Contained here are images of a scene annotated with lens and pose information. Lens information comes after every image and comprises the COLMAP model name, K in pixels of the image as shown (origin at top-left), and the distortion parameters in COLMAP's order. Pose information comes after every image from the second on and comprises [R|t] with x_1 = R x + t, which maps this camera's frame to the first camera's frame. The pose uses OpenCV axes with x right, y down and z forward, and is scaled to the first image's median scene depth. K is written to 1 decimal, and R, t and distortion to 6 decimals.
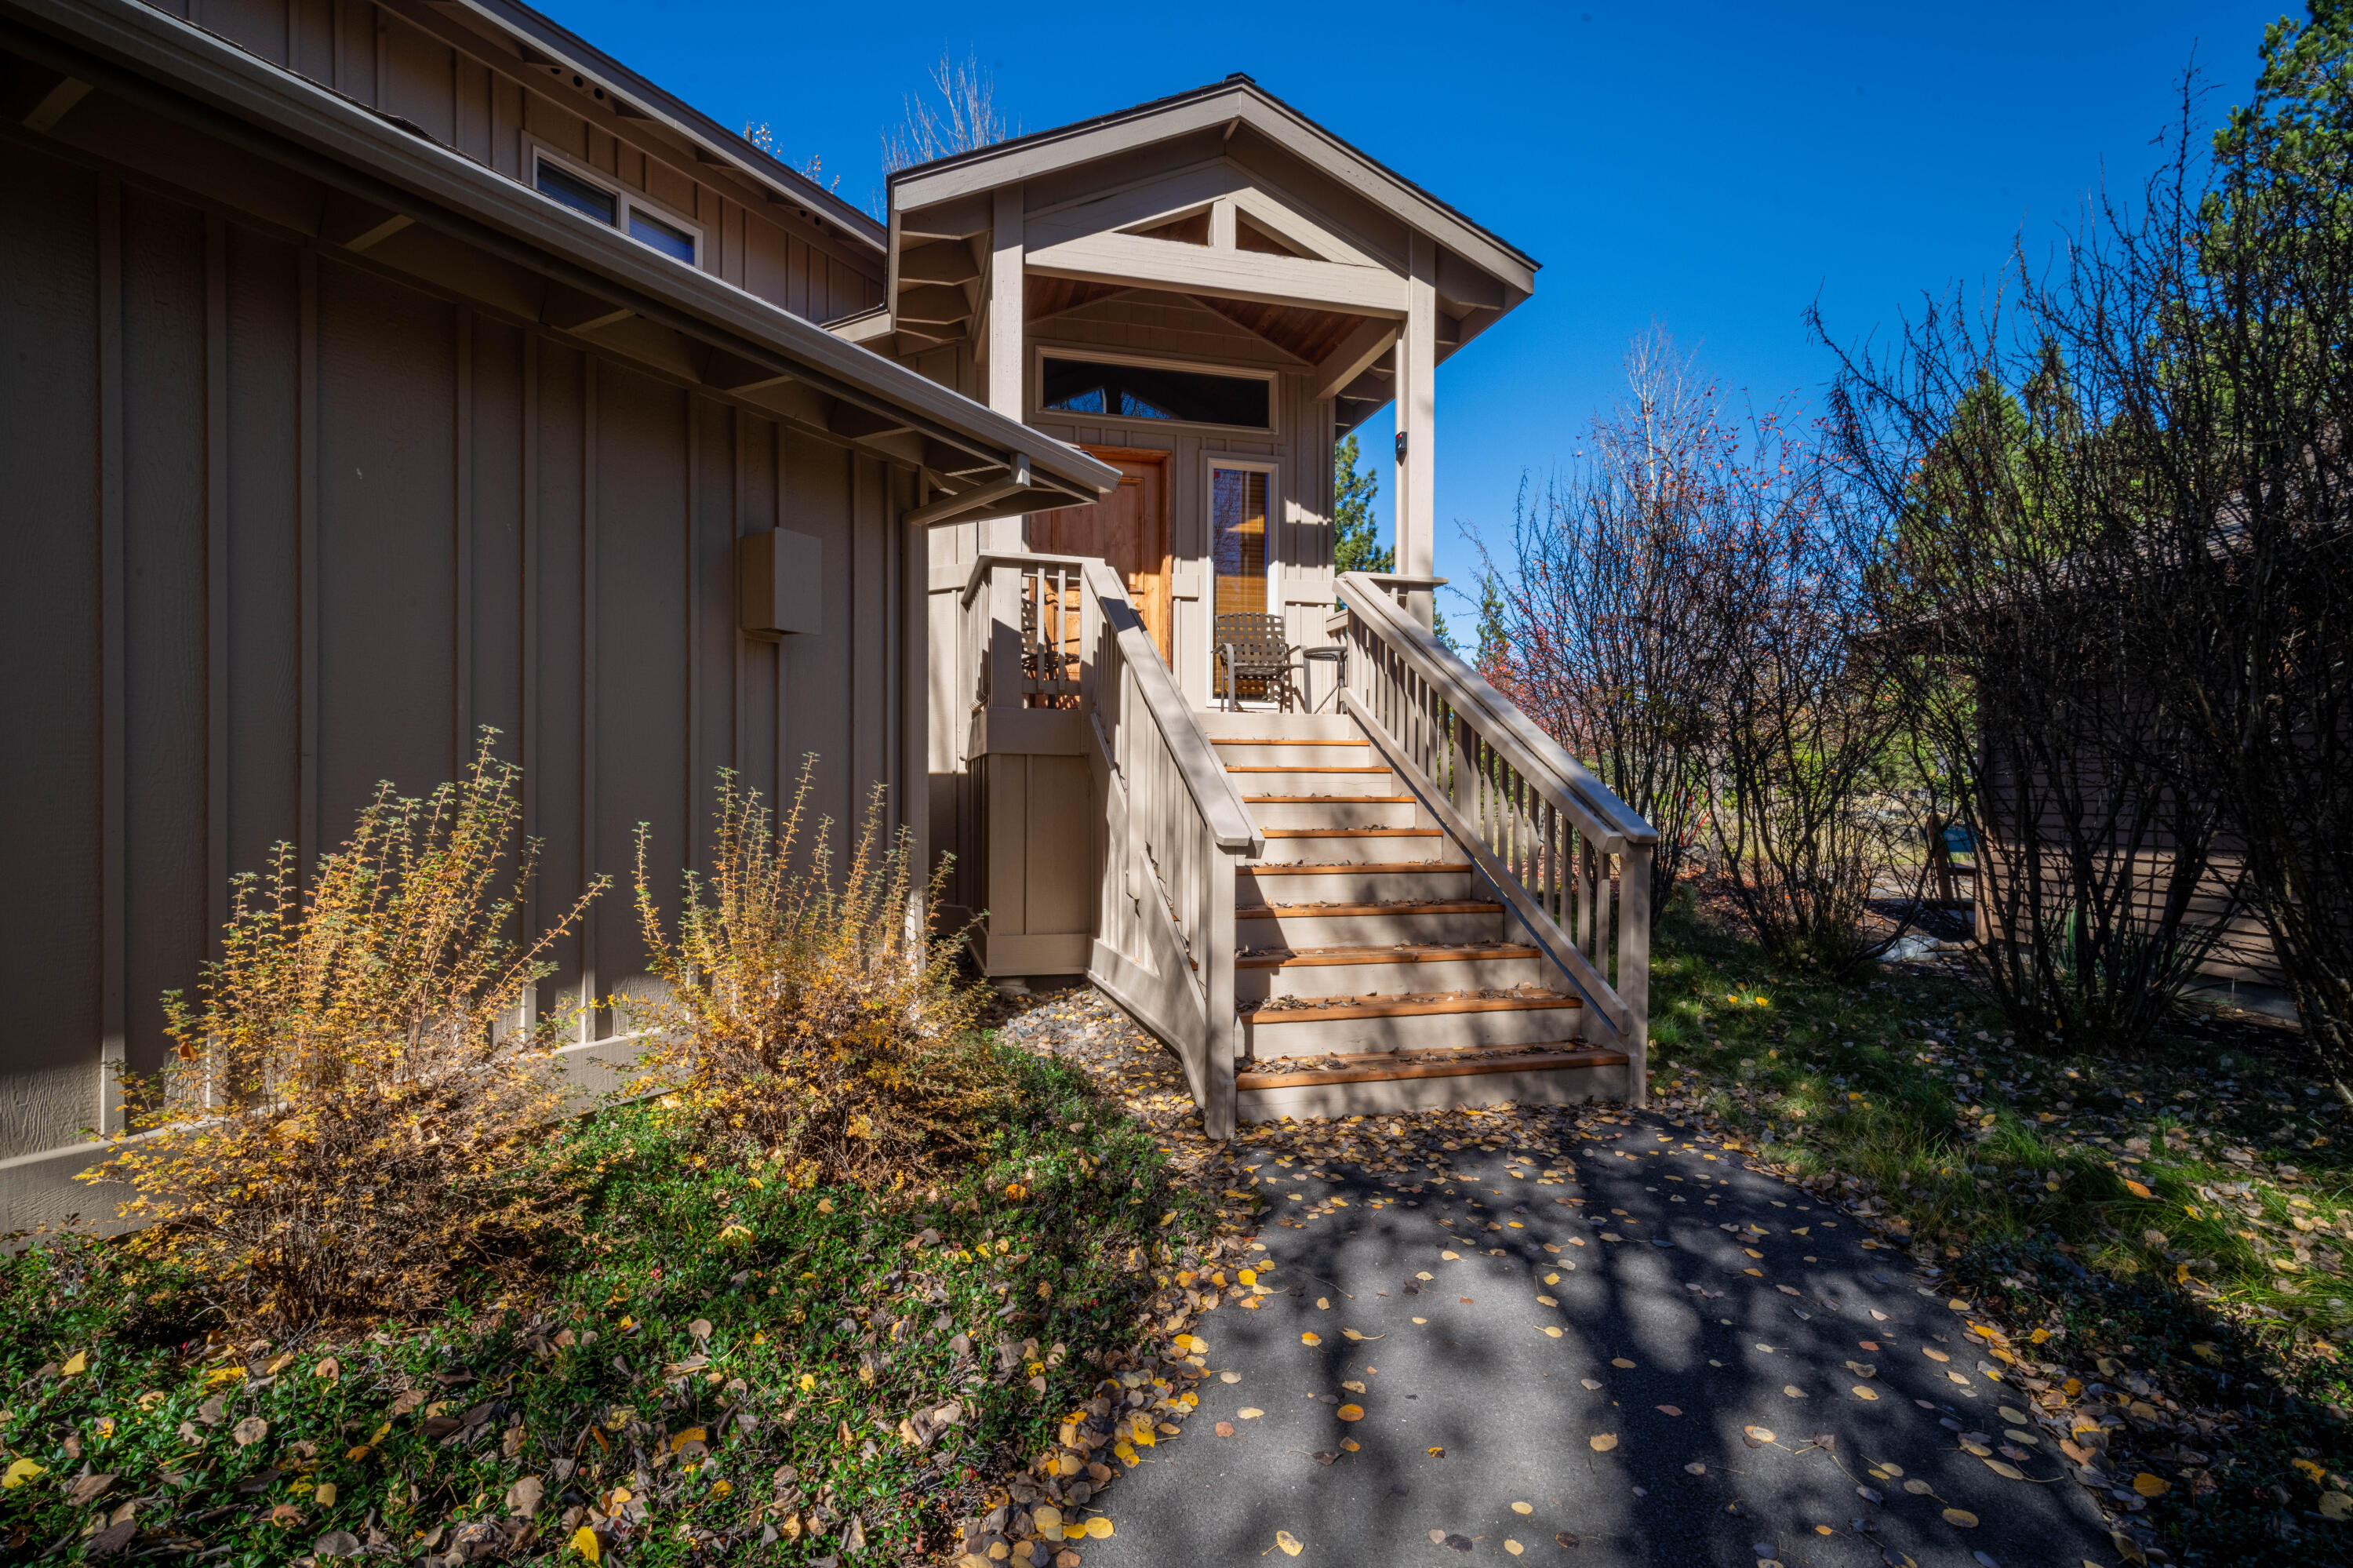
lens RADIAL K [[1023.4, 0, 1174.9], [0, 1023.4, 785.1], [0, 0, 1]] dist [-0.010535, 0.001390]
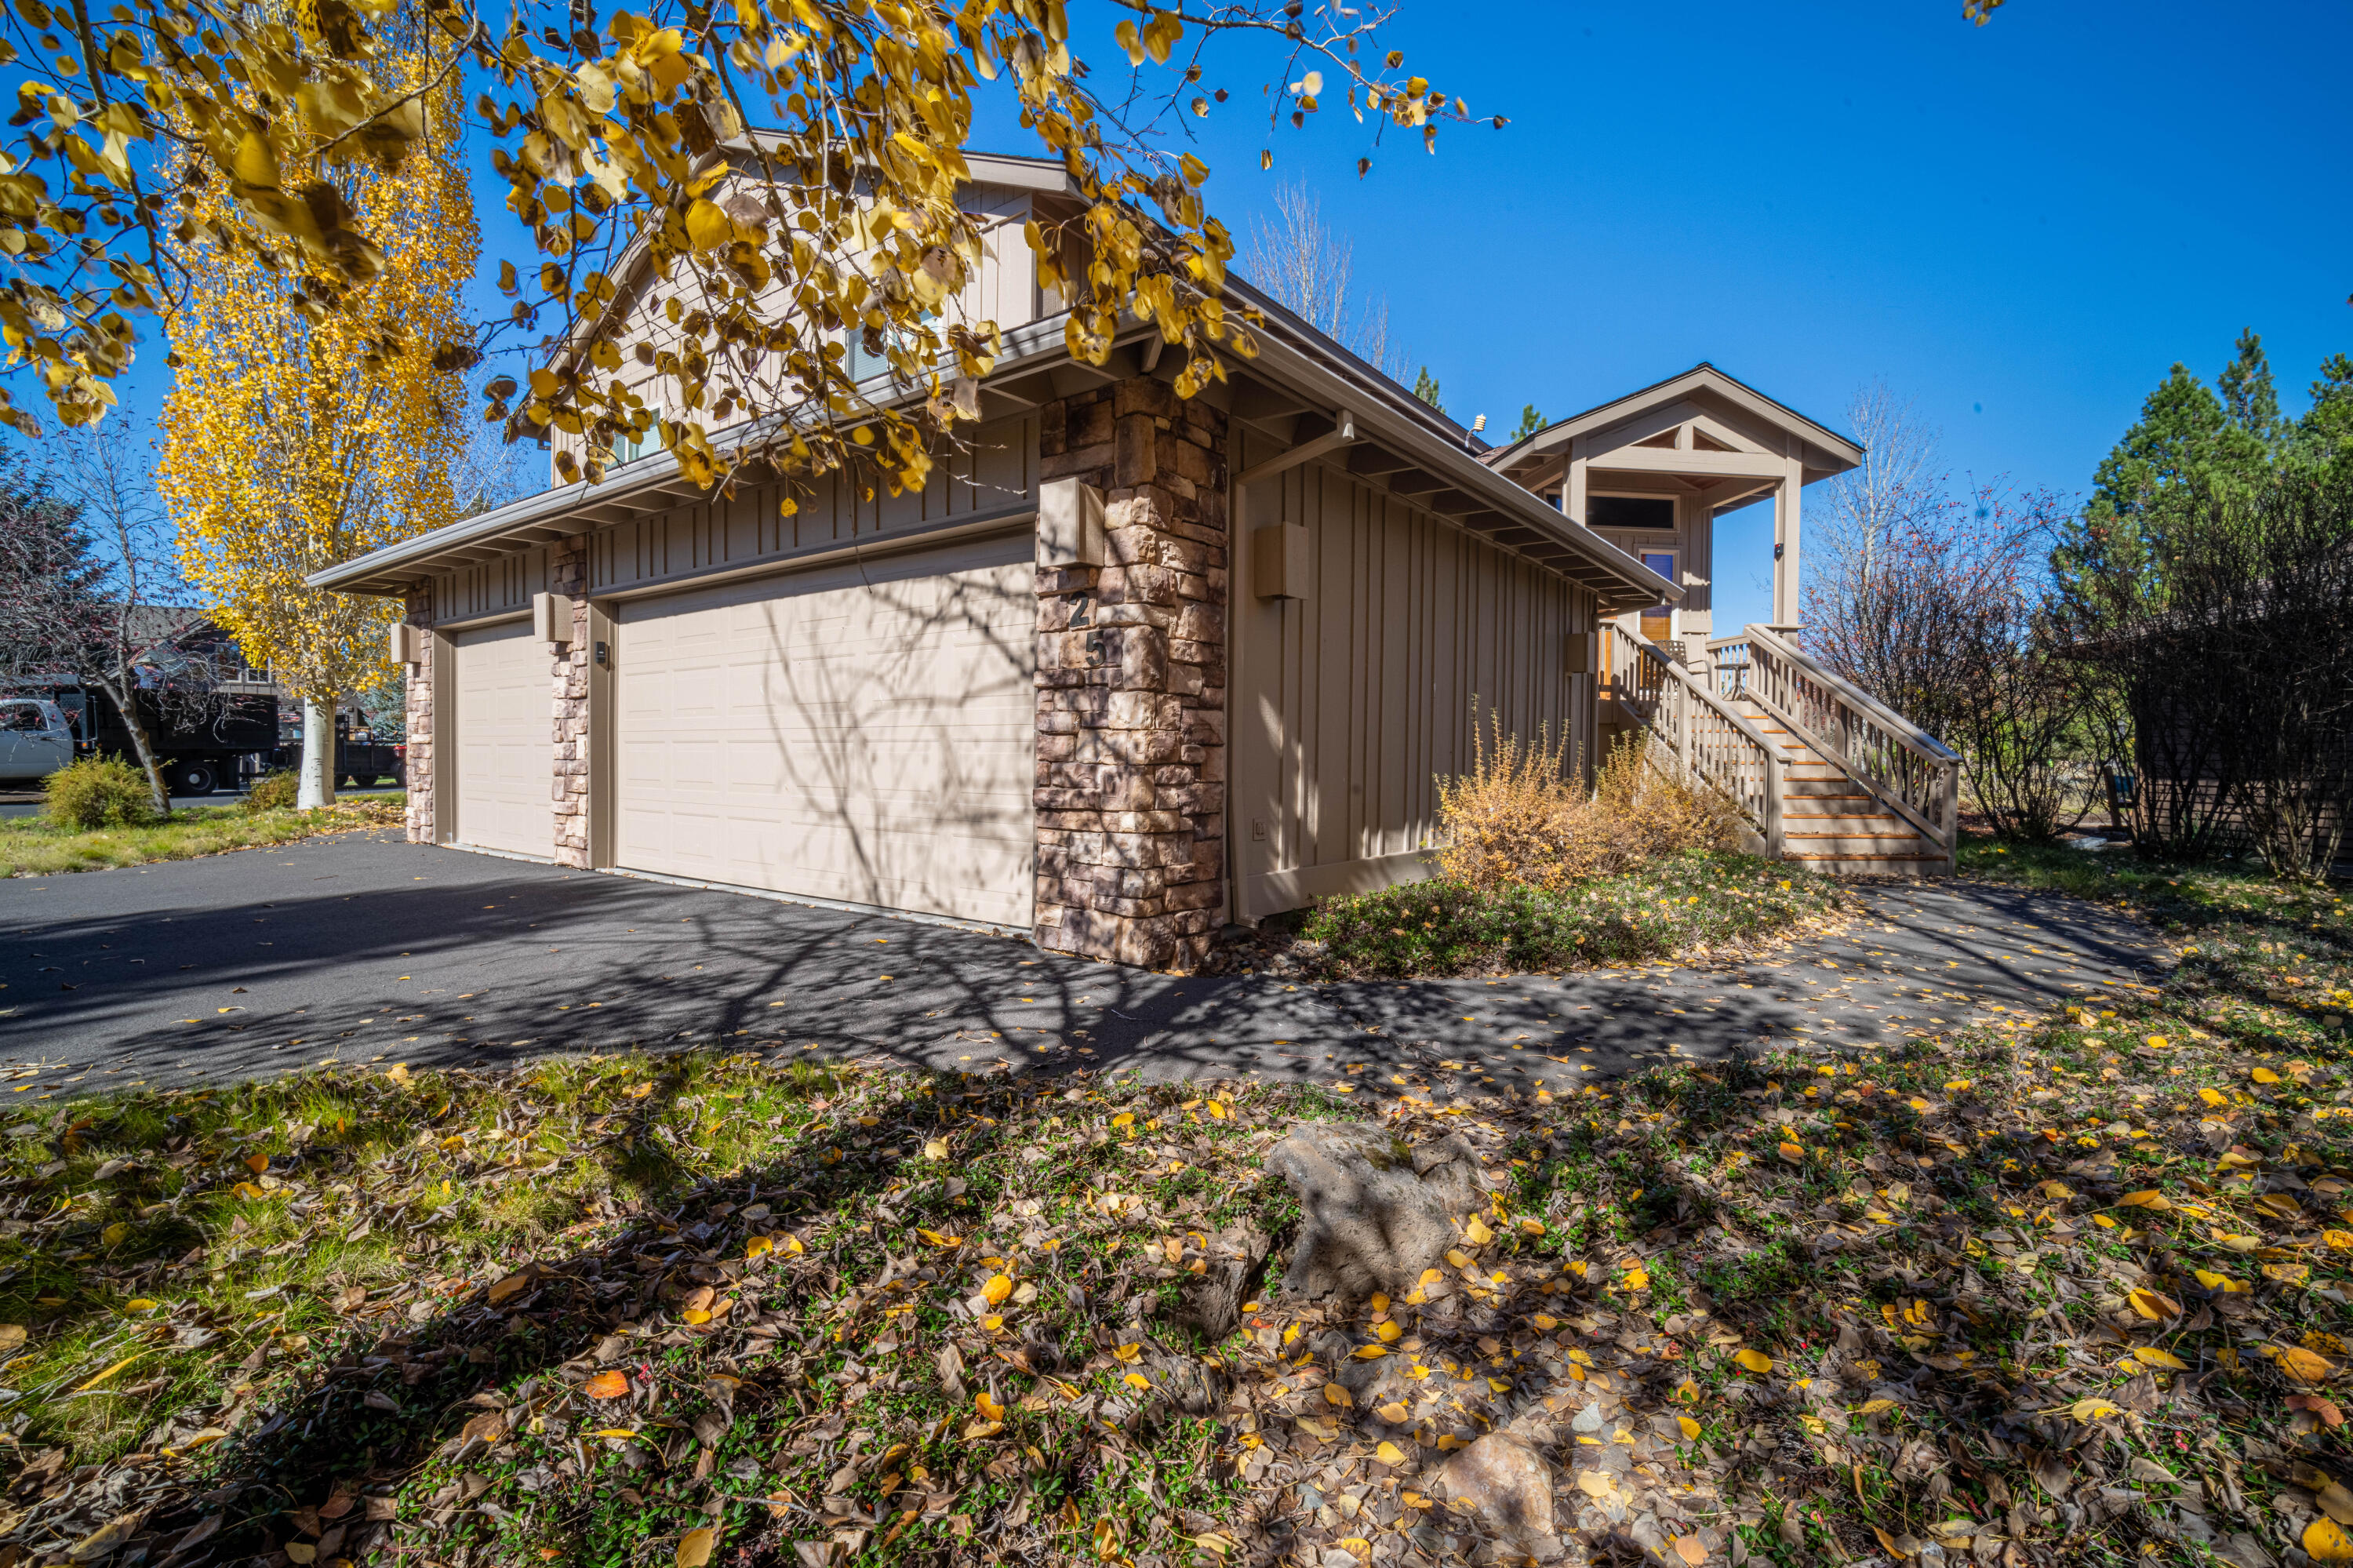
lens RADIAL K [[1023.4, 0, 1177.0], [0, 1023.4, 771.6], [0, 0, 1]] dist [-0.010535, 0.001390]
pose [[0.993267, 0.000858, -0.115847, -0.629230], [0.000740, 0.999905, 0.013748, 0.029154], [0.115848, -0.013741, 0.993172, -0.913923]]
